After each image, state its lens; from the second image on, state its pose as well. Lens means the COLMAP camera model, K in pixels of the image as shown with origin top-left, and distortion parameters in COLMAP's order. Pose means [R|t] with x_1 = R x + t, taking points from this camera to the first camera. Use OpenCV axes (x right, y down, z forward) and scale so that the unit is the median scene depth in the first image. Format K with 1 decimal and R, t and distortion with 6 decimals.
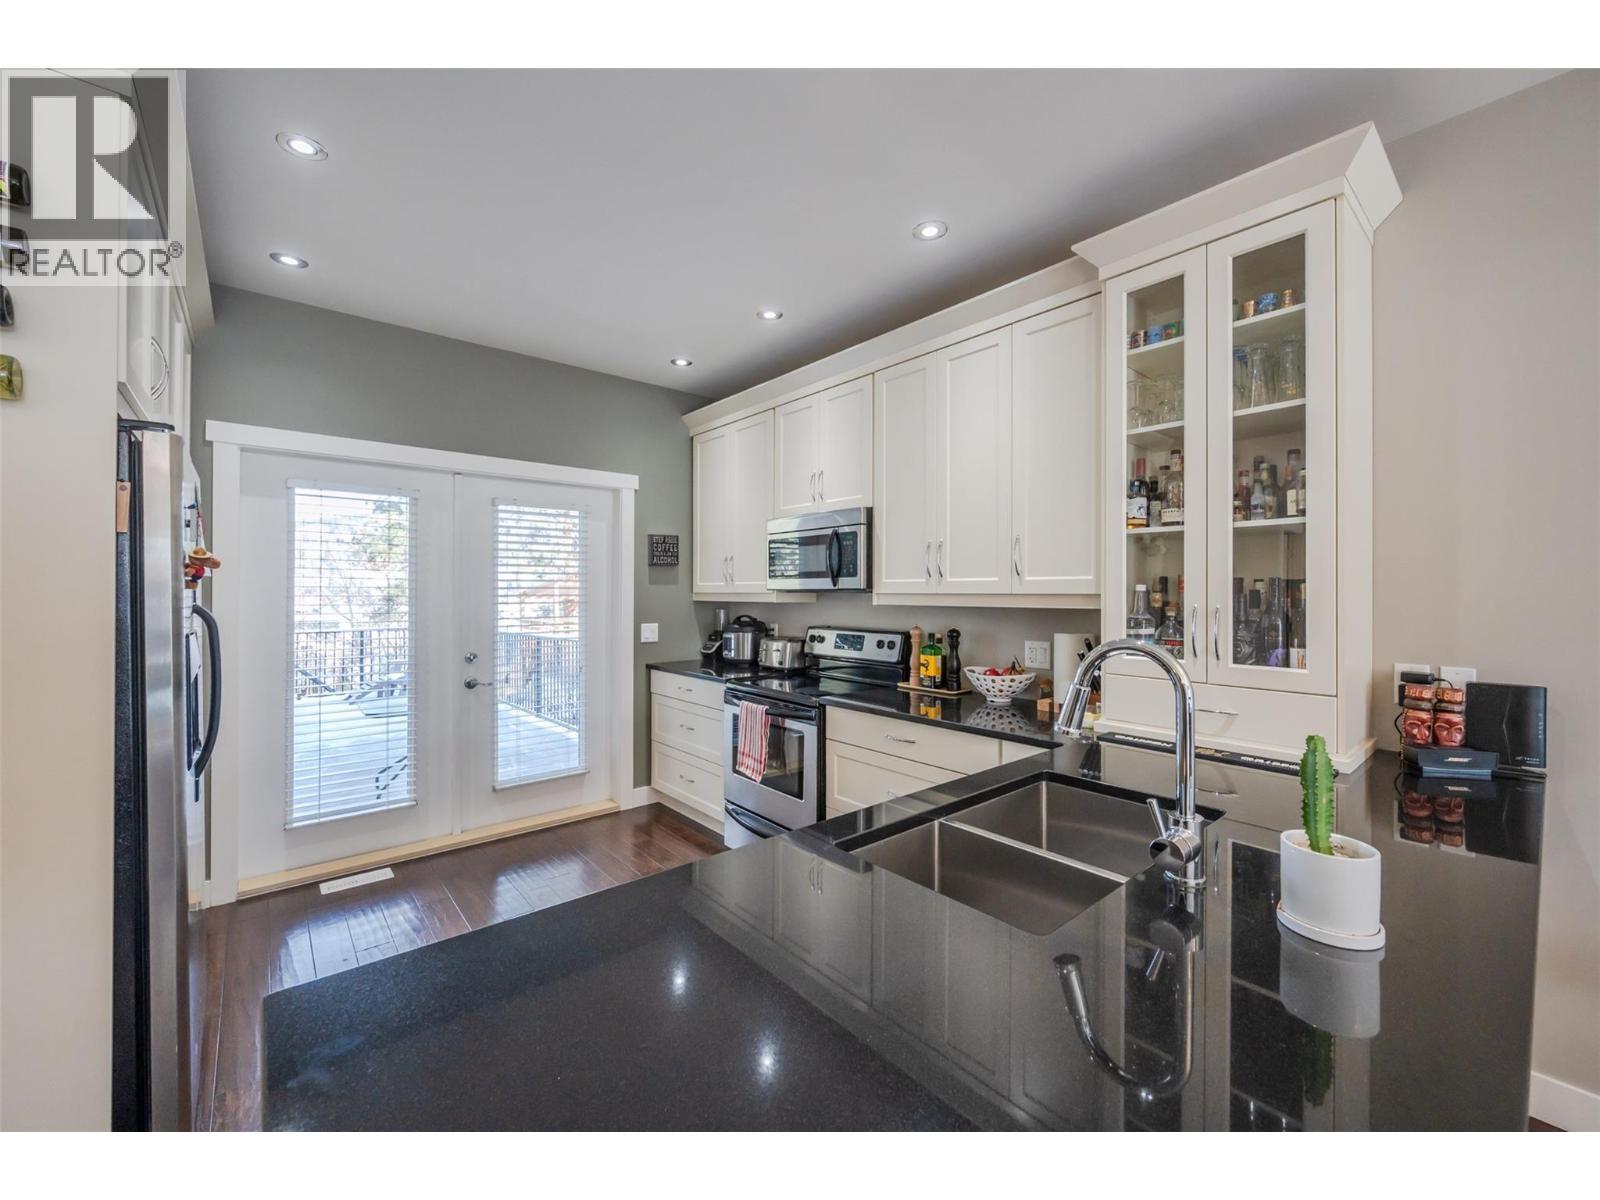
lens RADIAL K [[644.1, 0, 797.6], [0, 644.1, 590.7], [0, 0, 1]] dist [-0.003498, -0.001082]
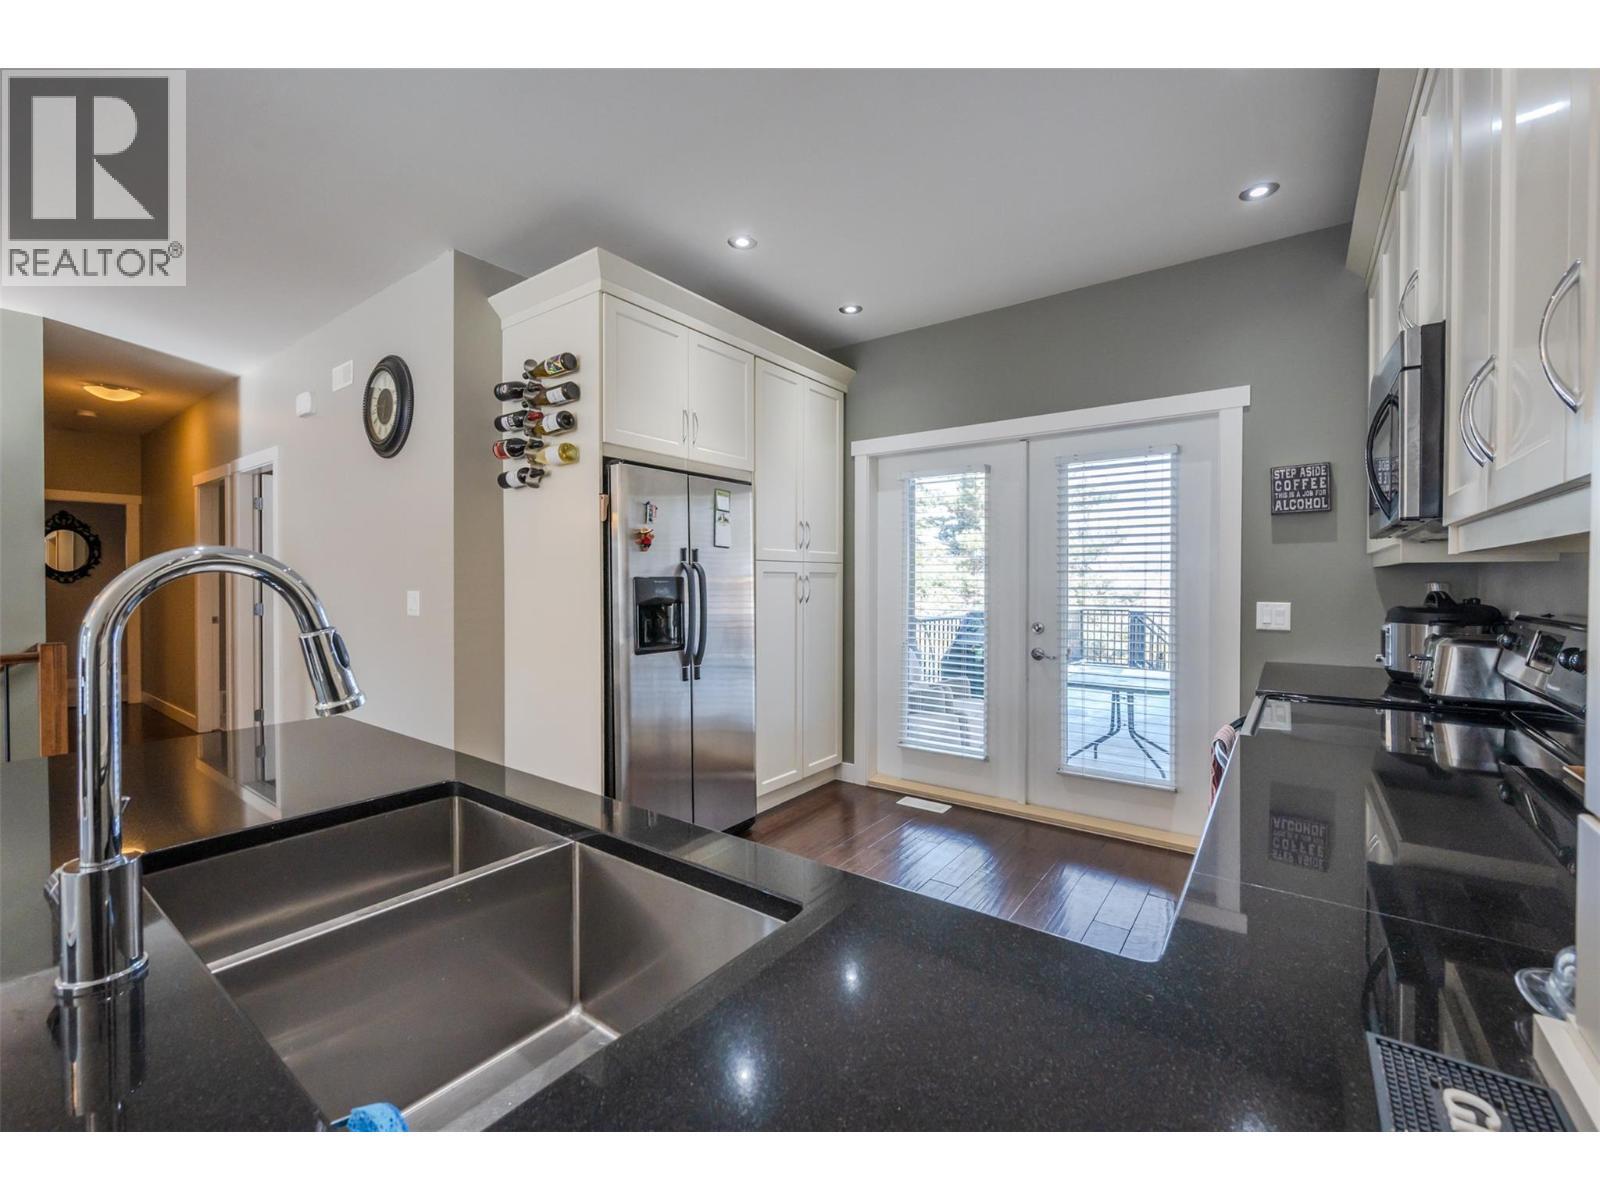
lens RADIAL K [[662.6, 0, 807.4], [0, 662.6, 588.0], [0, 0, 1]] dist [-0.001881, -0.000691]
pose [[0.229626, 0.008666, -0.973240, 0.417871], [0.001629, 0.999956, 0.009288, 0.037730], [0.973278, -0.003719, 0.229602, 0.477315]]
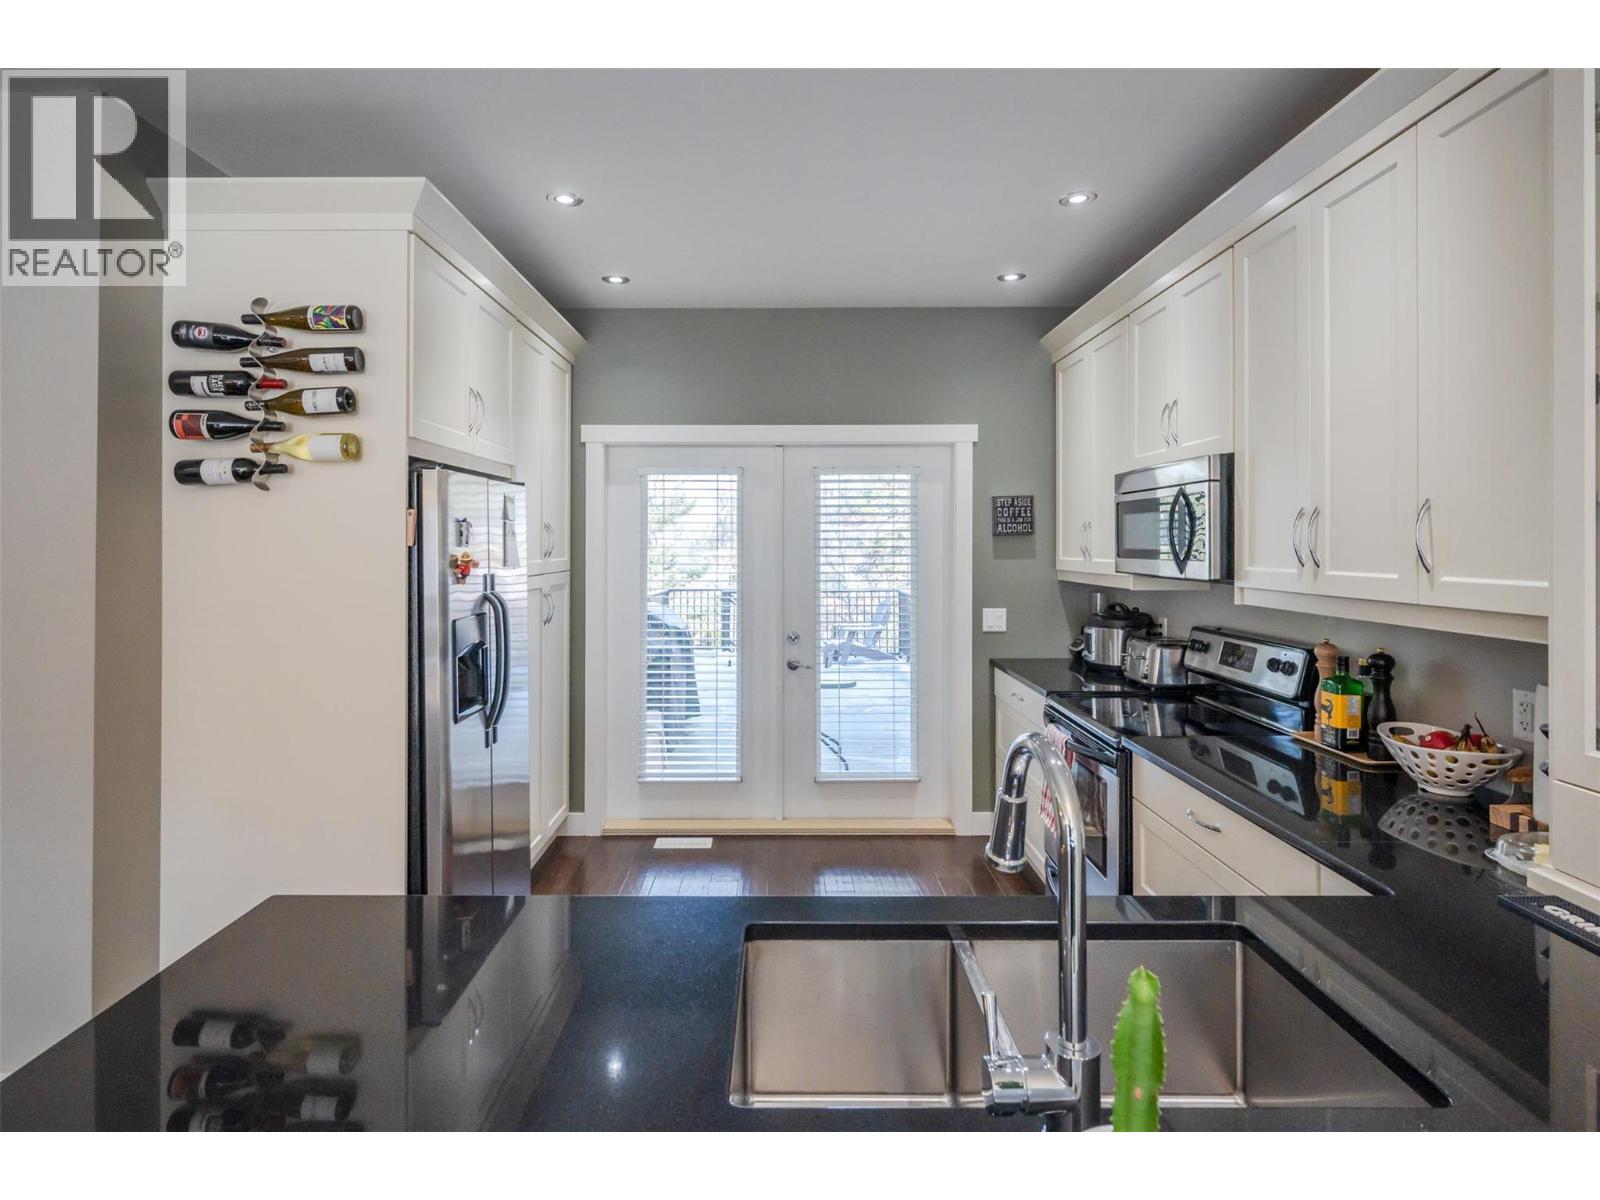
lens RADIAL K [[817.6, 0, 776.9], [0, 817.6, 539.3], [0, 0, 1]] dist [0.004920, -0.000177]
pose [[0.756913, -0.005351, -0.653494, 0.291365], [0.003428, 0.999985, -0.004218, -0.039233], [0.653506, 0.000953, 0.756920, 0.075516]]
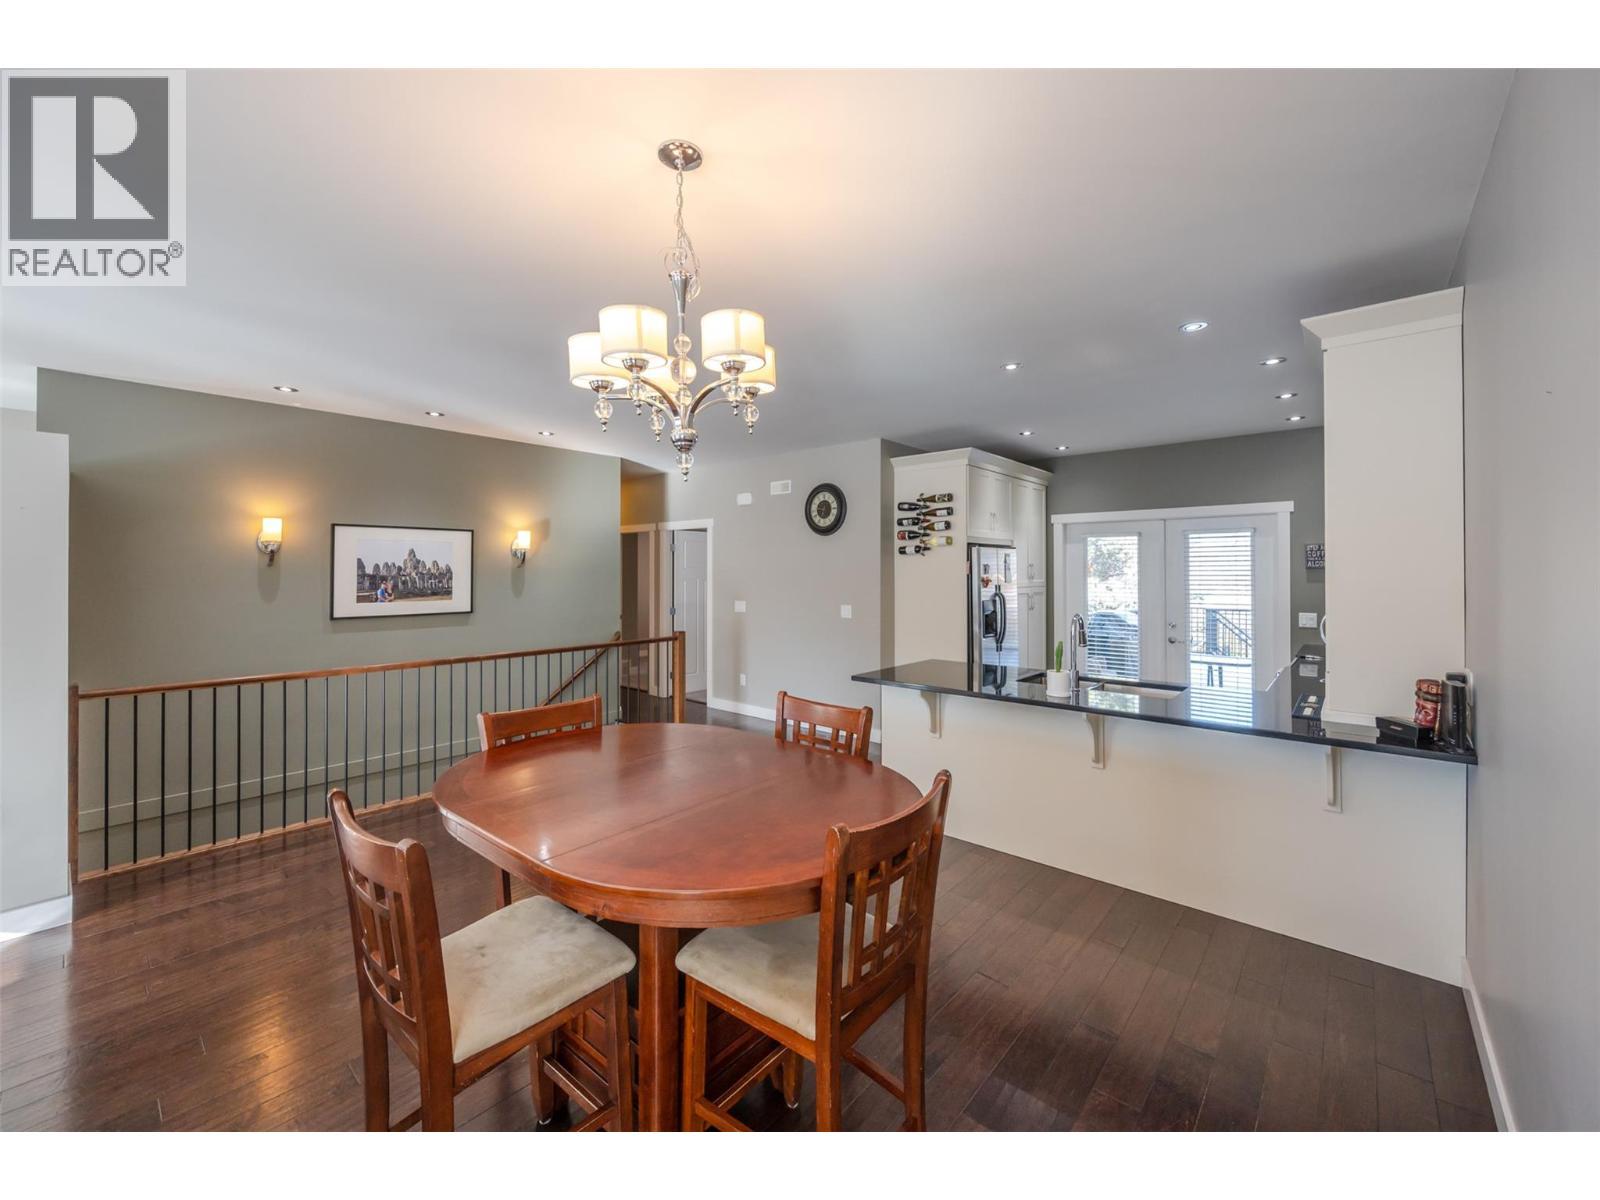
lens RADIAL K [[662.6, 0, 801.7], [0, 662.6, 568.5], [0, 0, 1]] dist [-0.001881, -0.000691]
pose [[0.159255, -0.010649, -0.987180, 1.184015], [0.002990, 0.999942, -0.010304, -0.034886], [0.987233, -0.001311, 0.159278, -0.280258]]
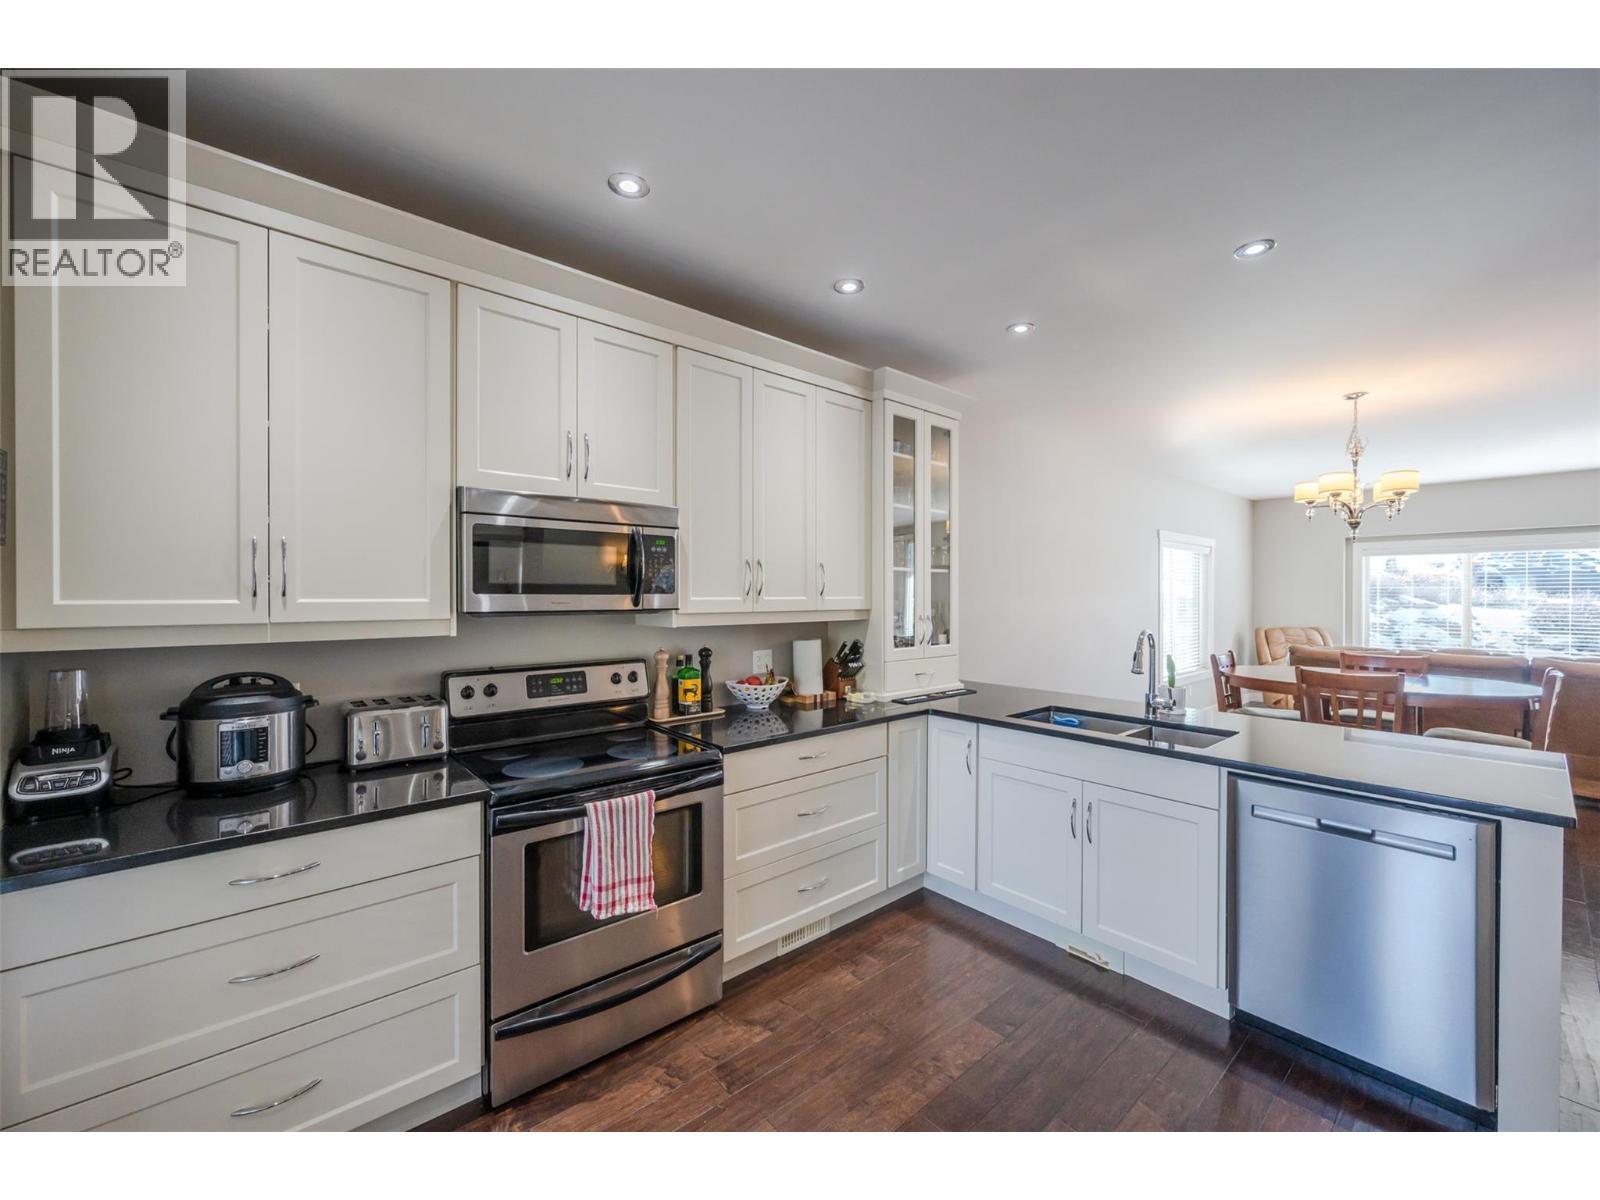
lens RADIAL K [[632.4, 0, 807.8], [0, 632.4, 599.3], [0, 0, 1]] dist [-0.003062, -0.000724]
pose [[-0.014267, -0.011152, 0.999836, -0.653516], [-0.003602, 0.999932, 0.011101, -0.022574], [-0.999892, -0.003443, -0.014306, 0.797211]]
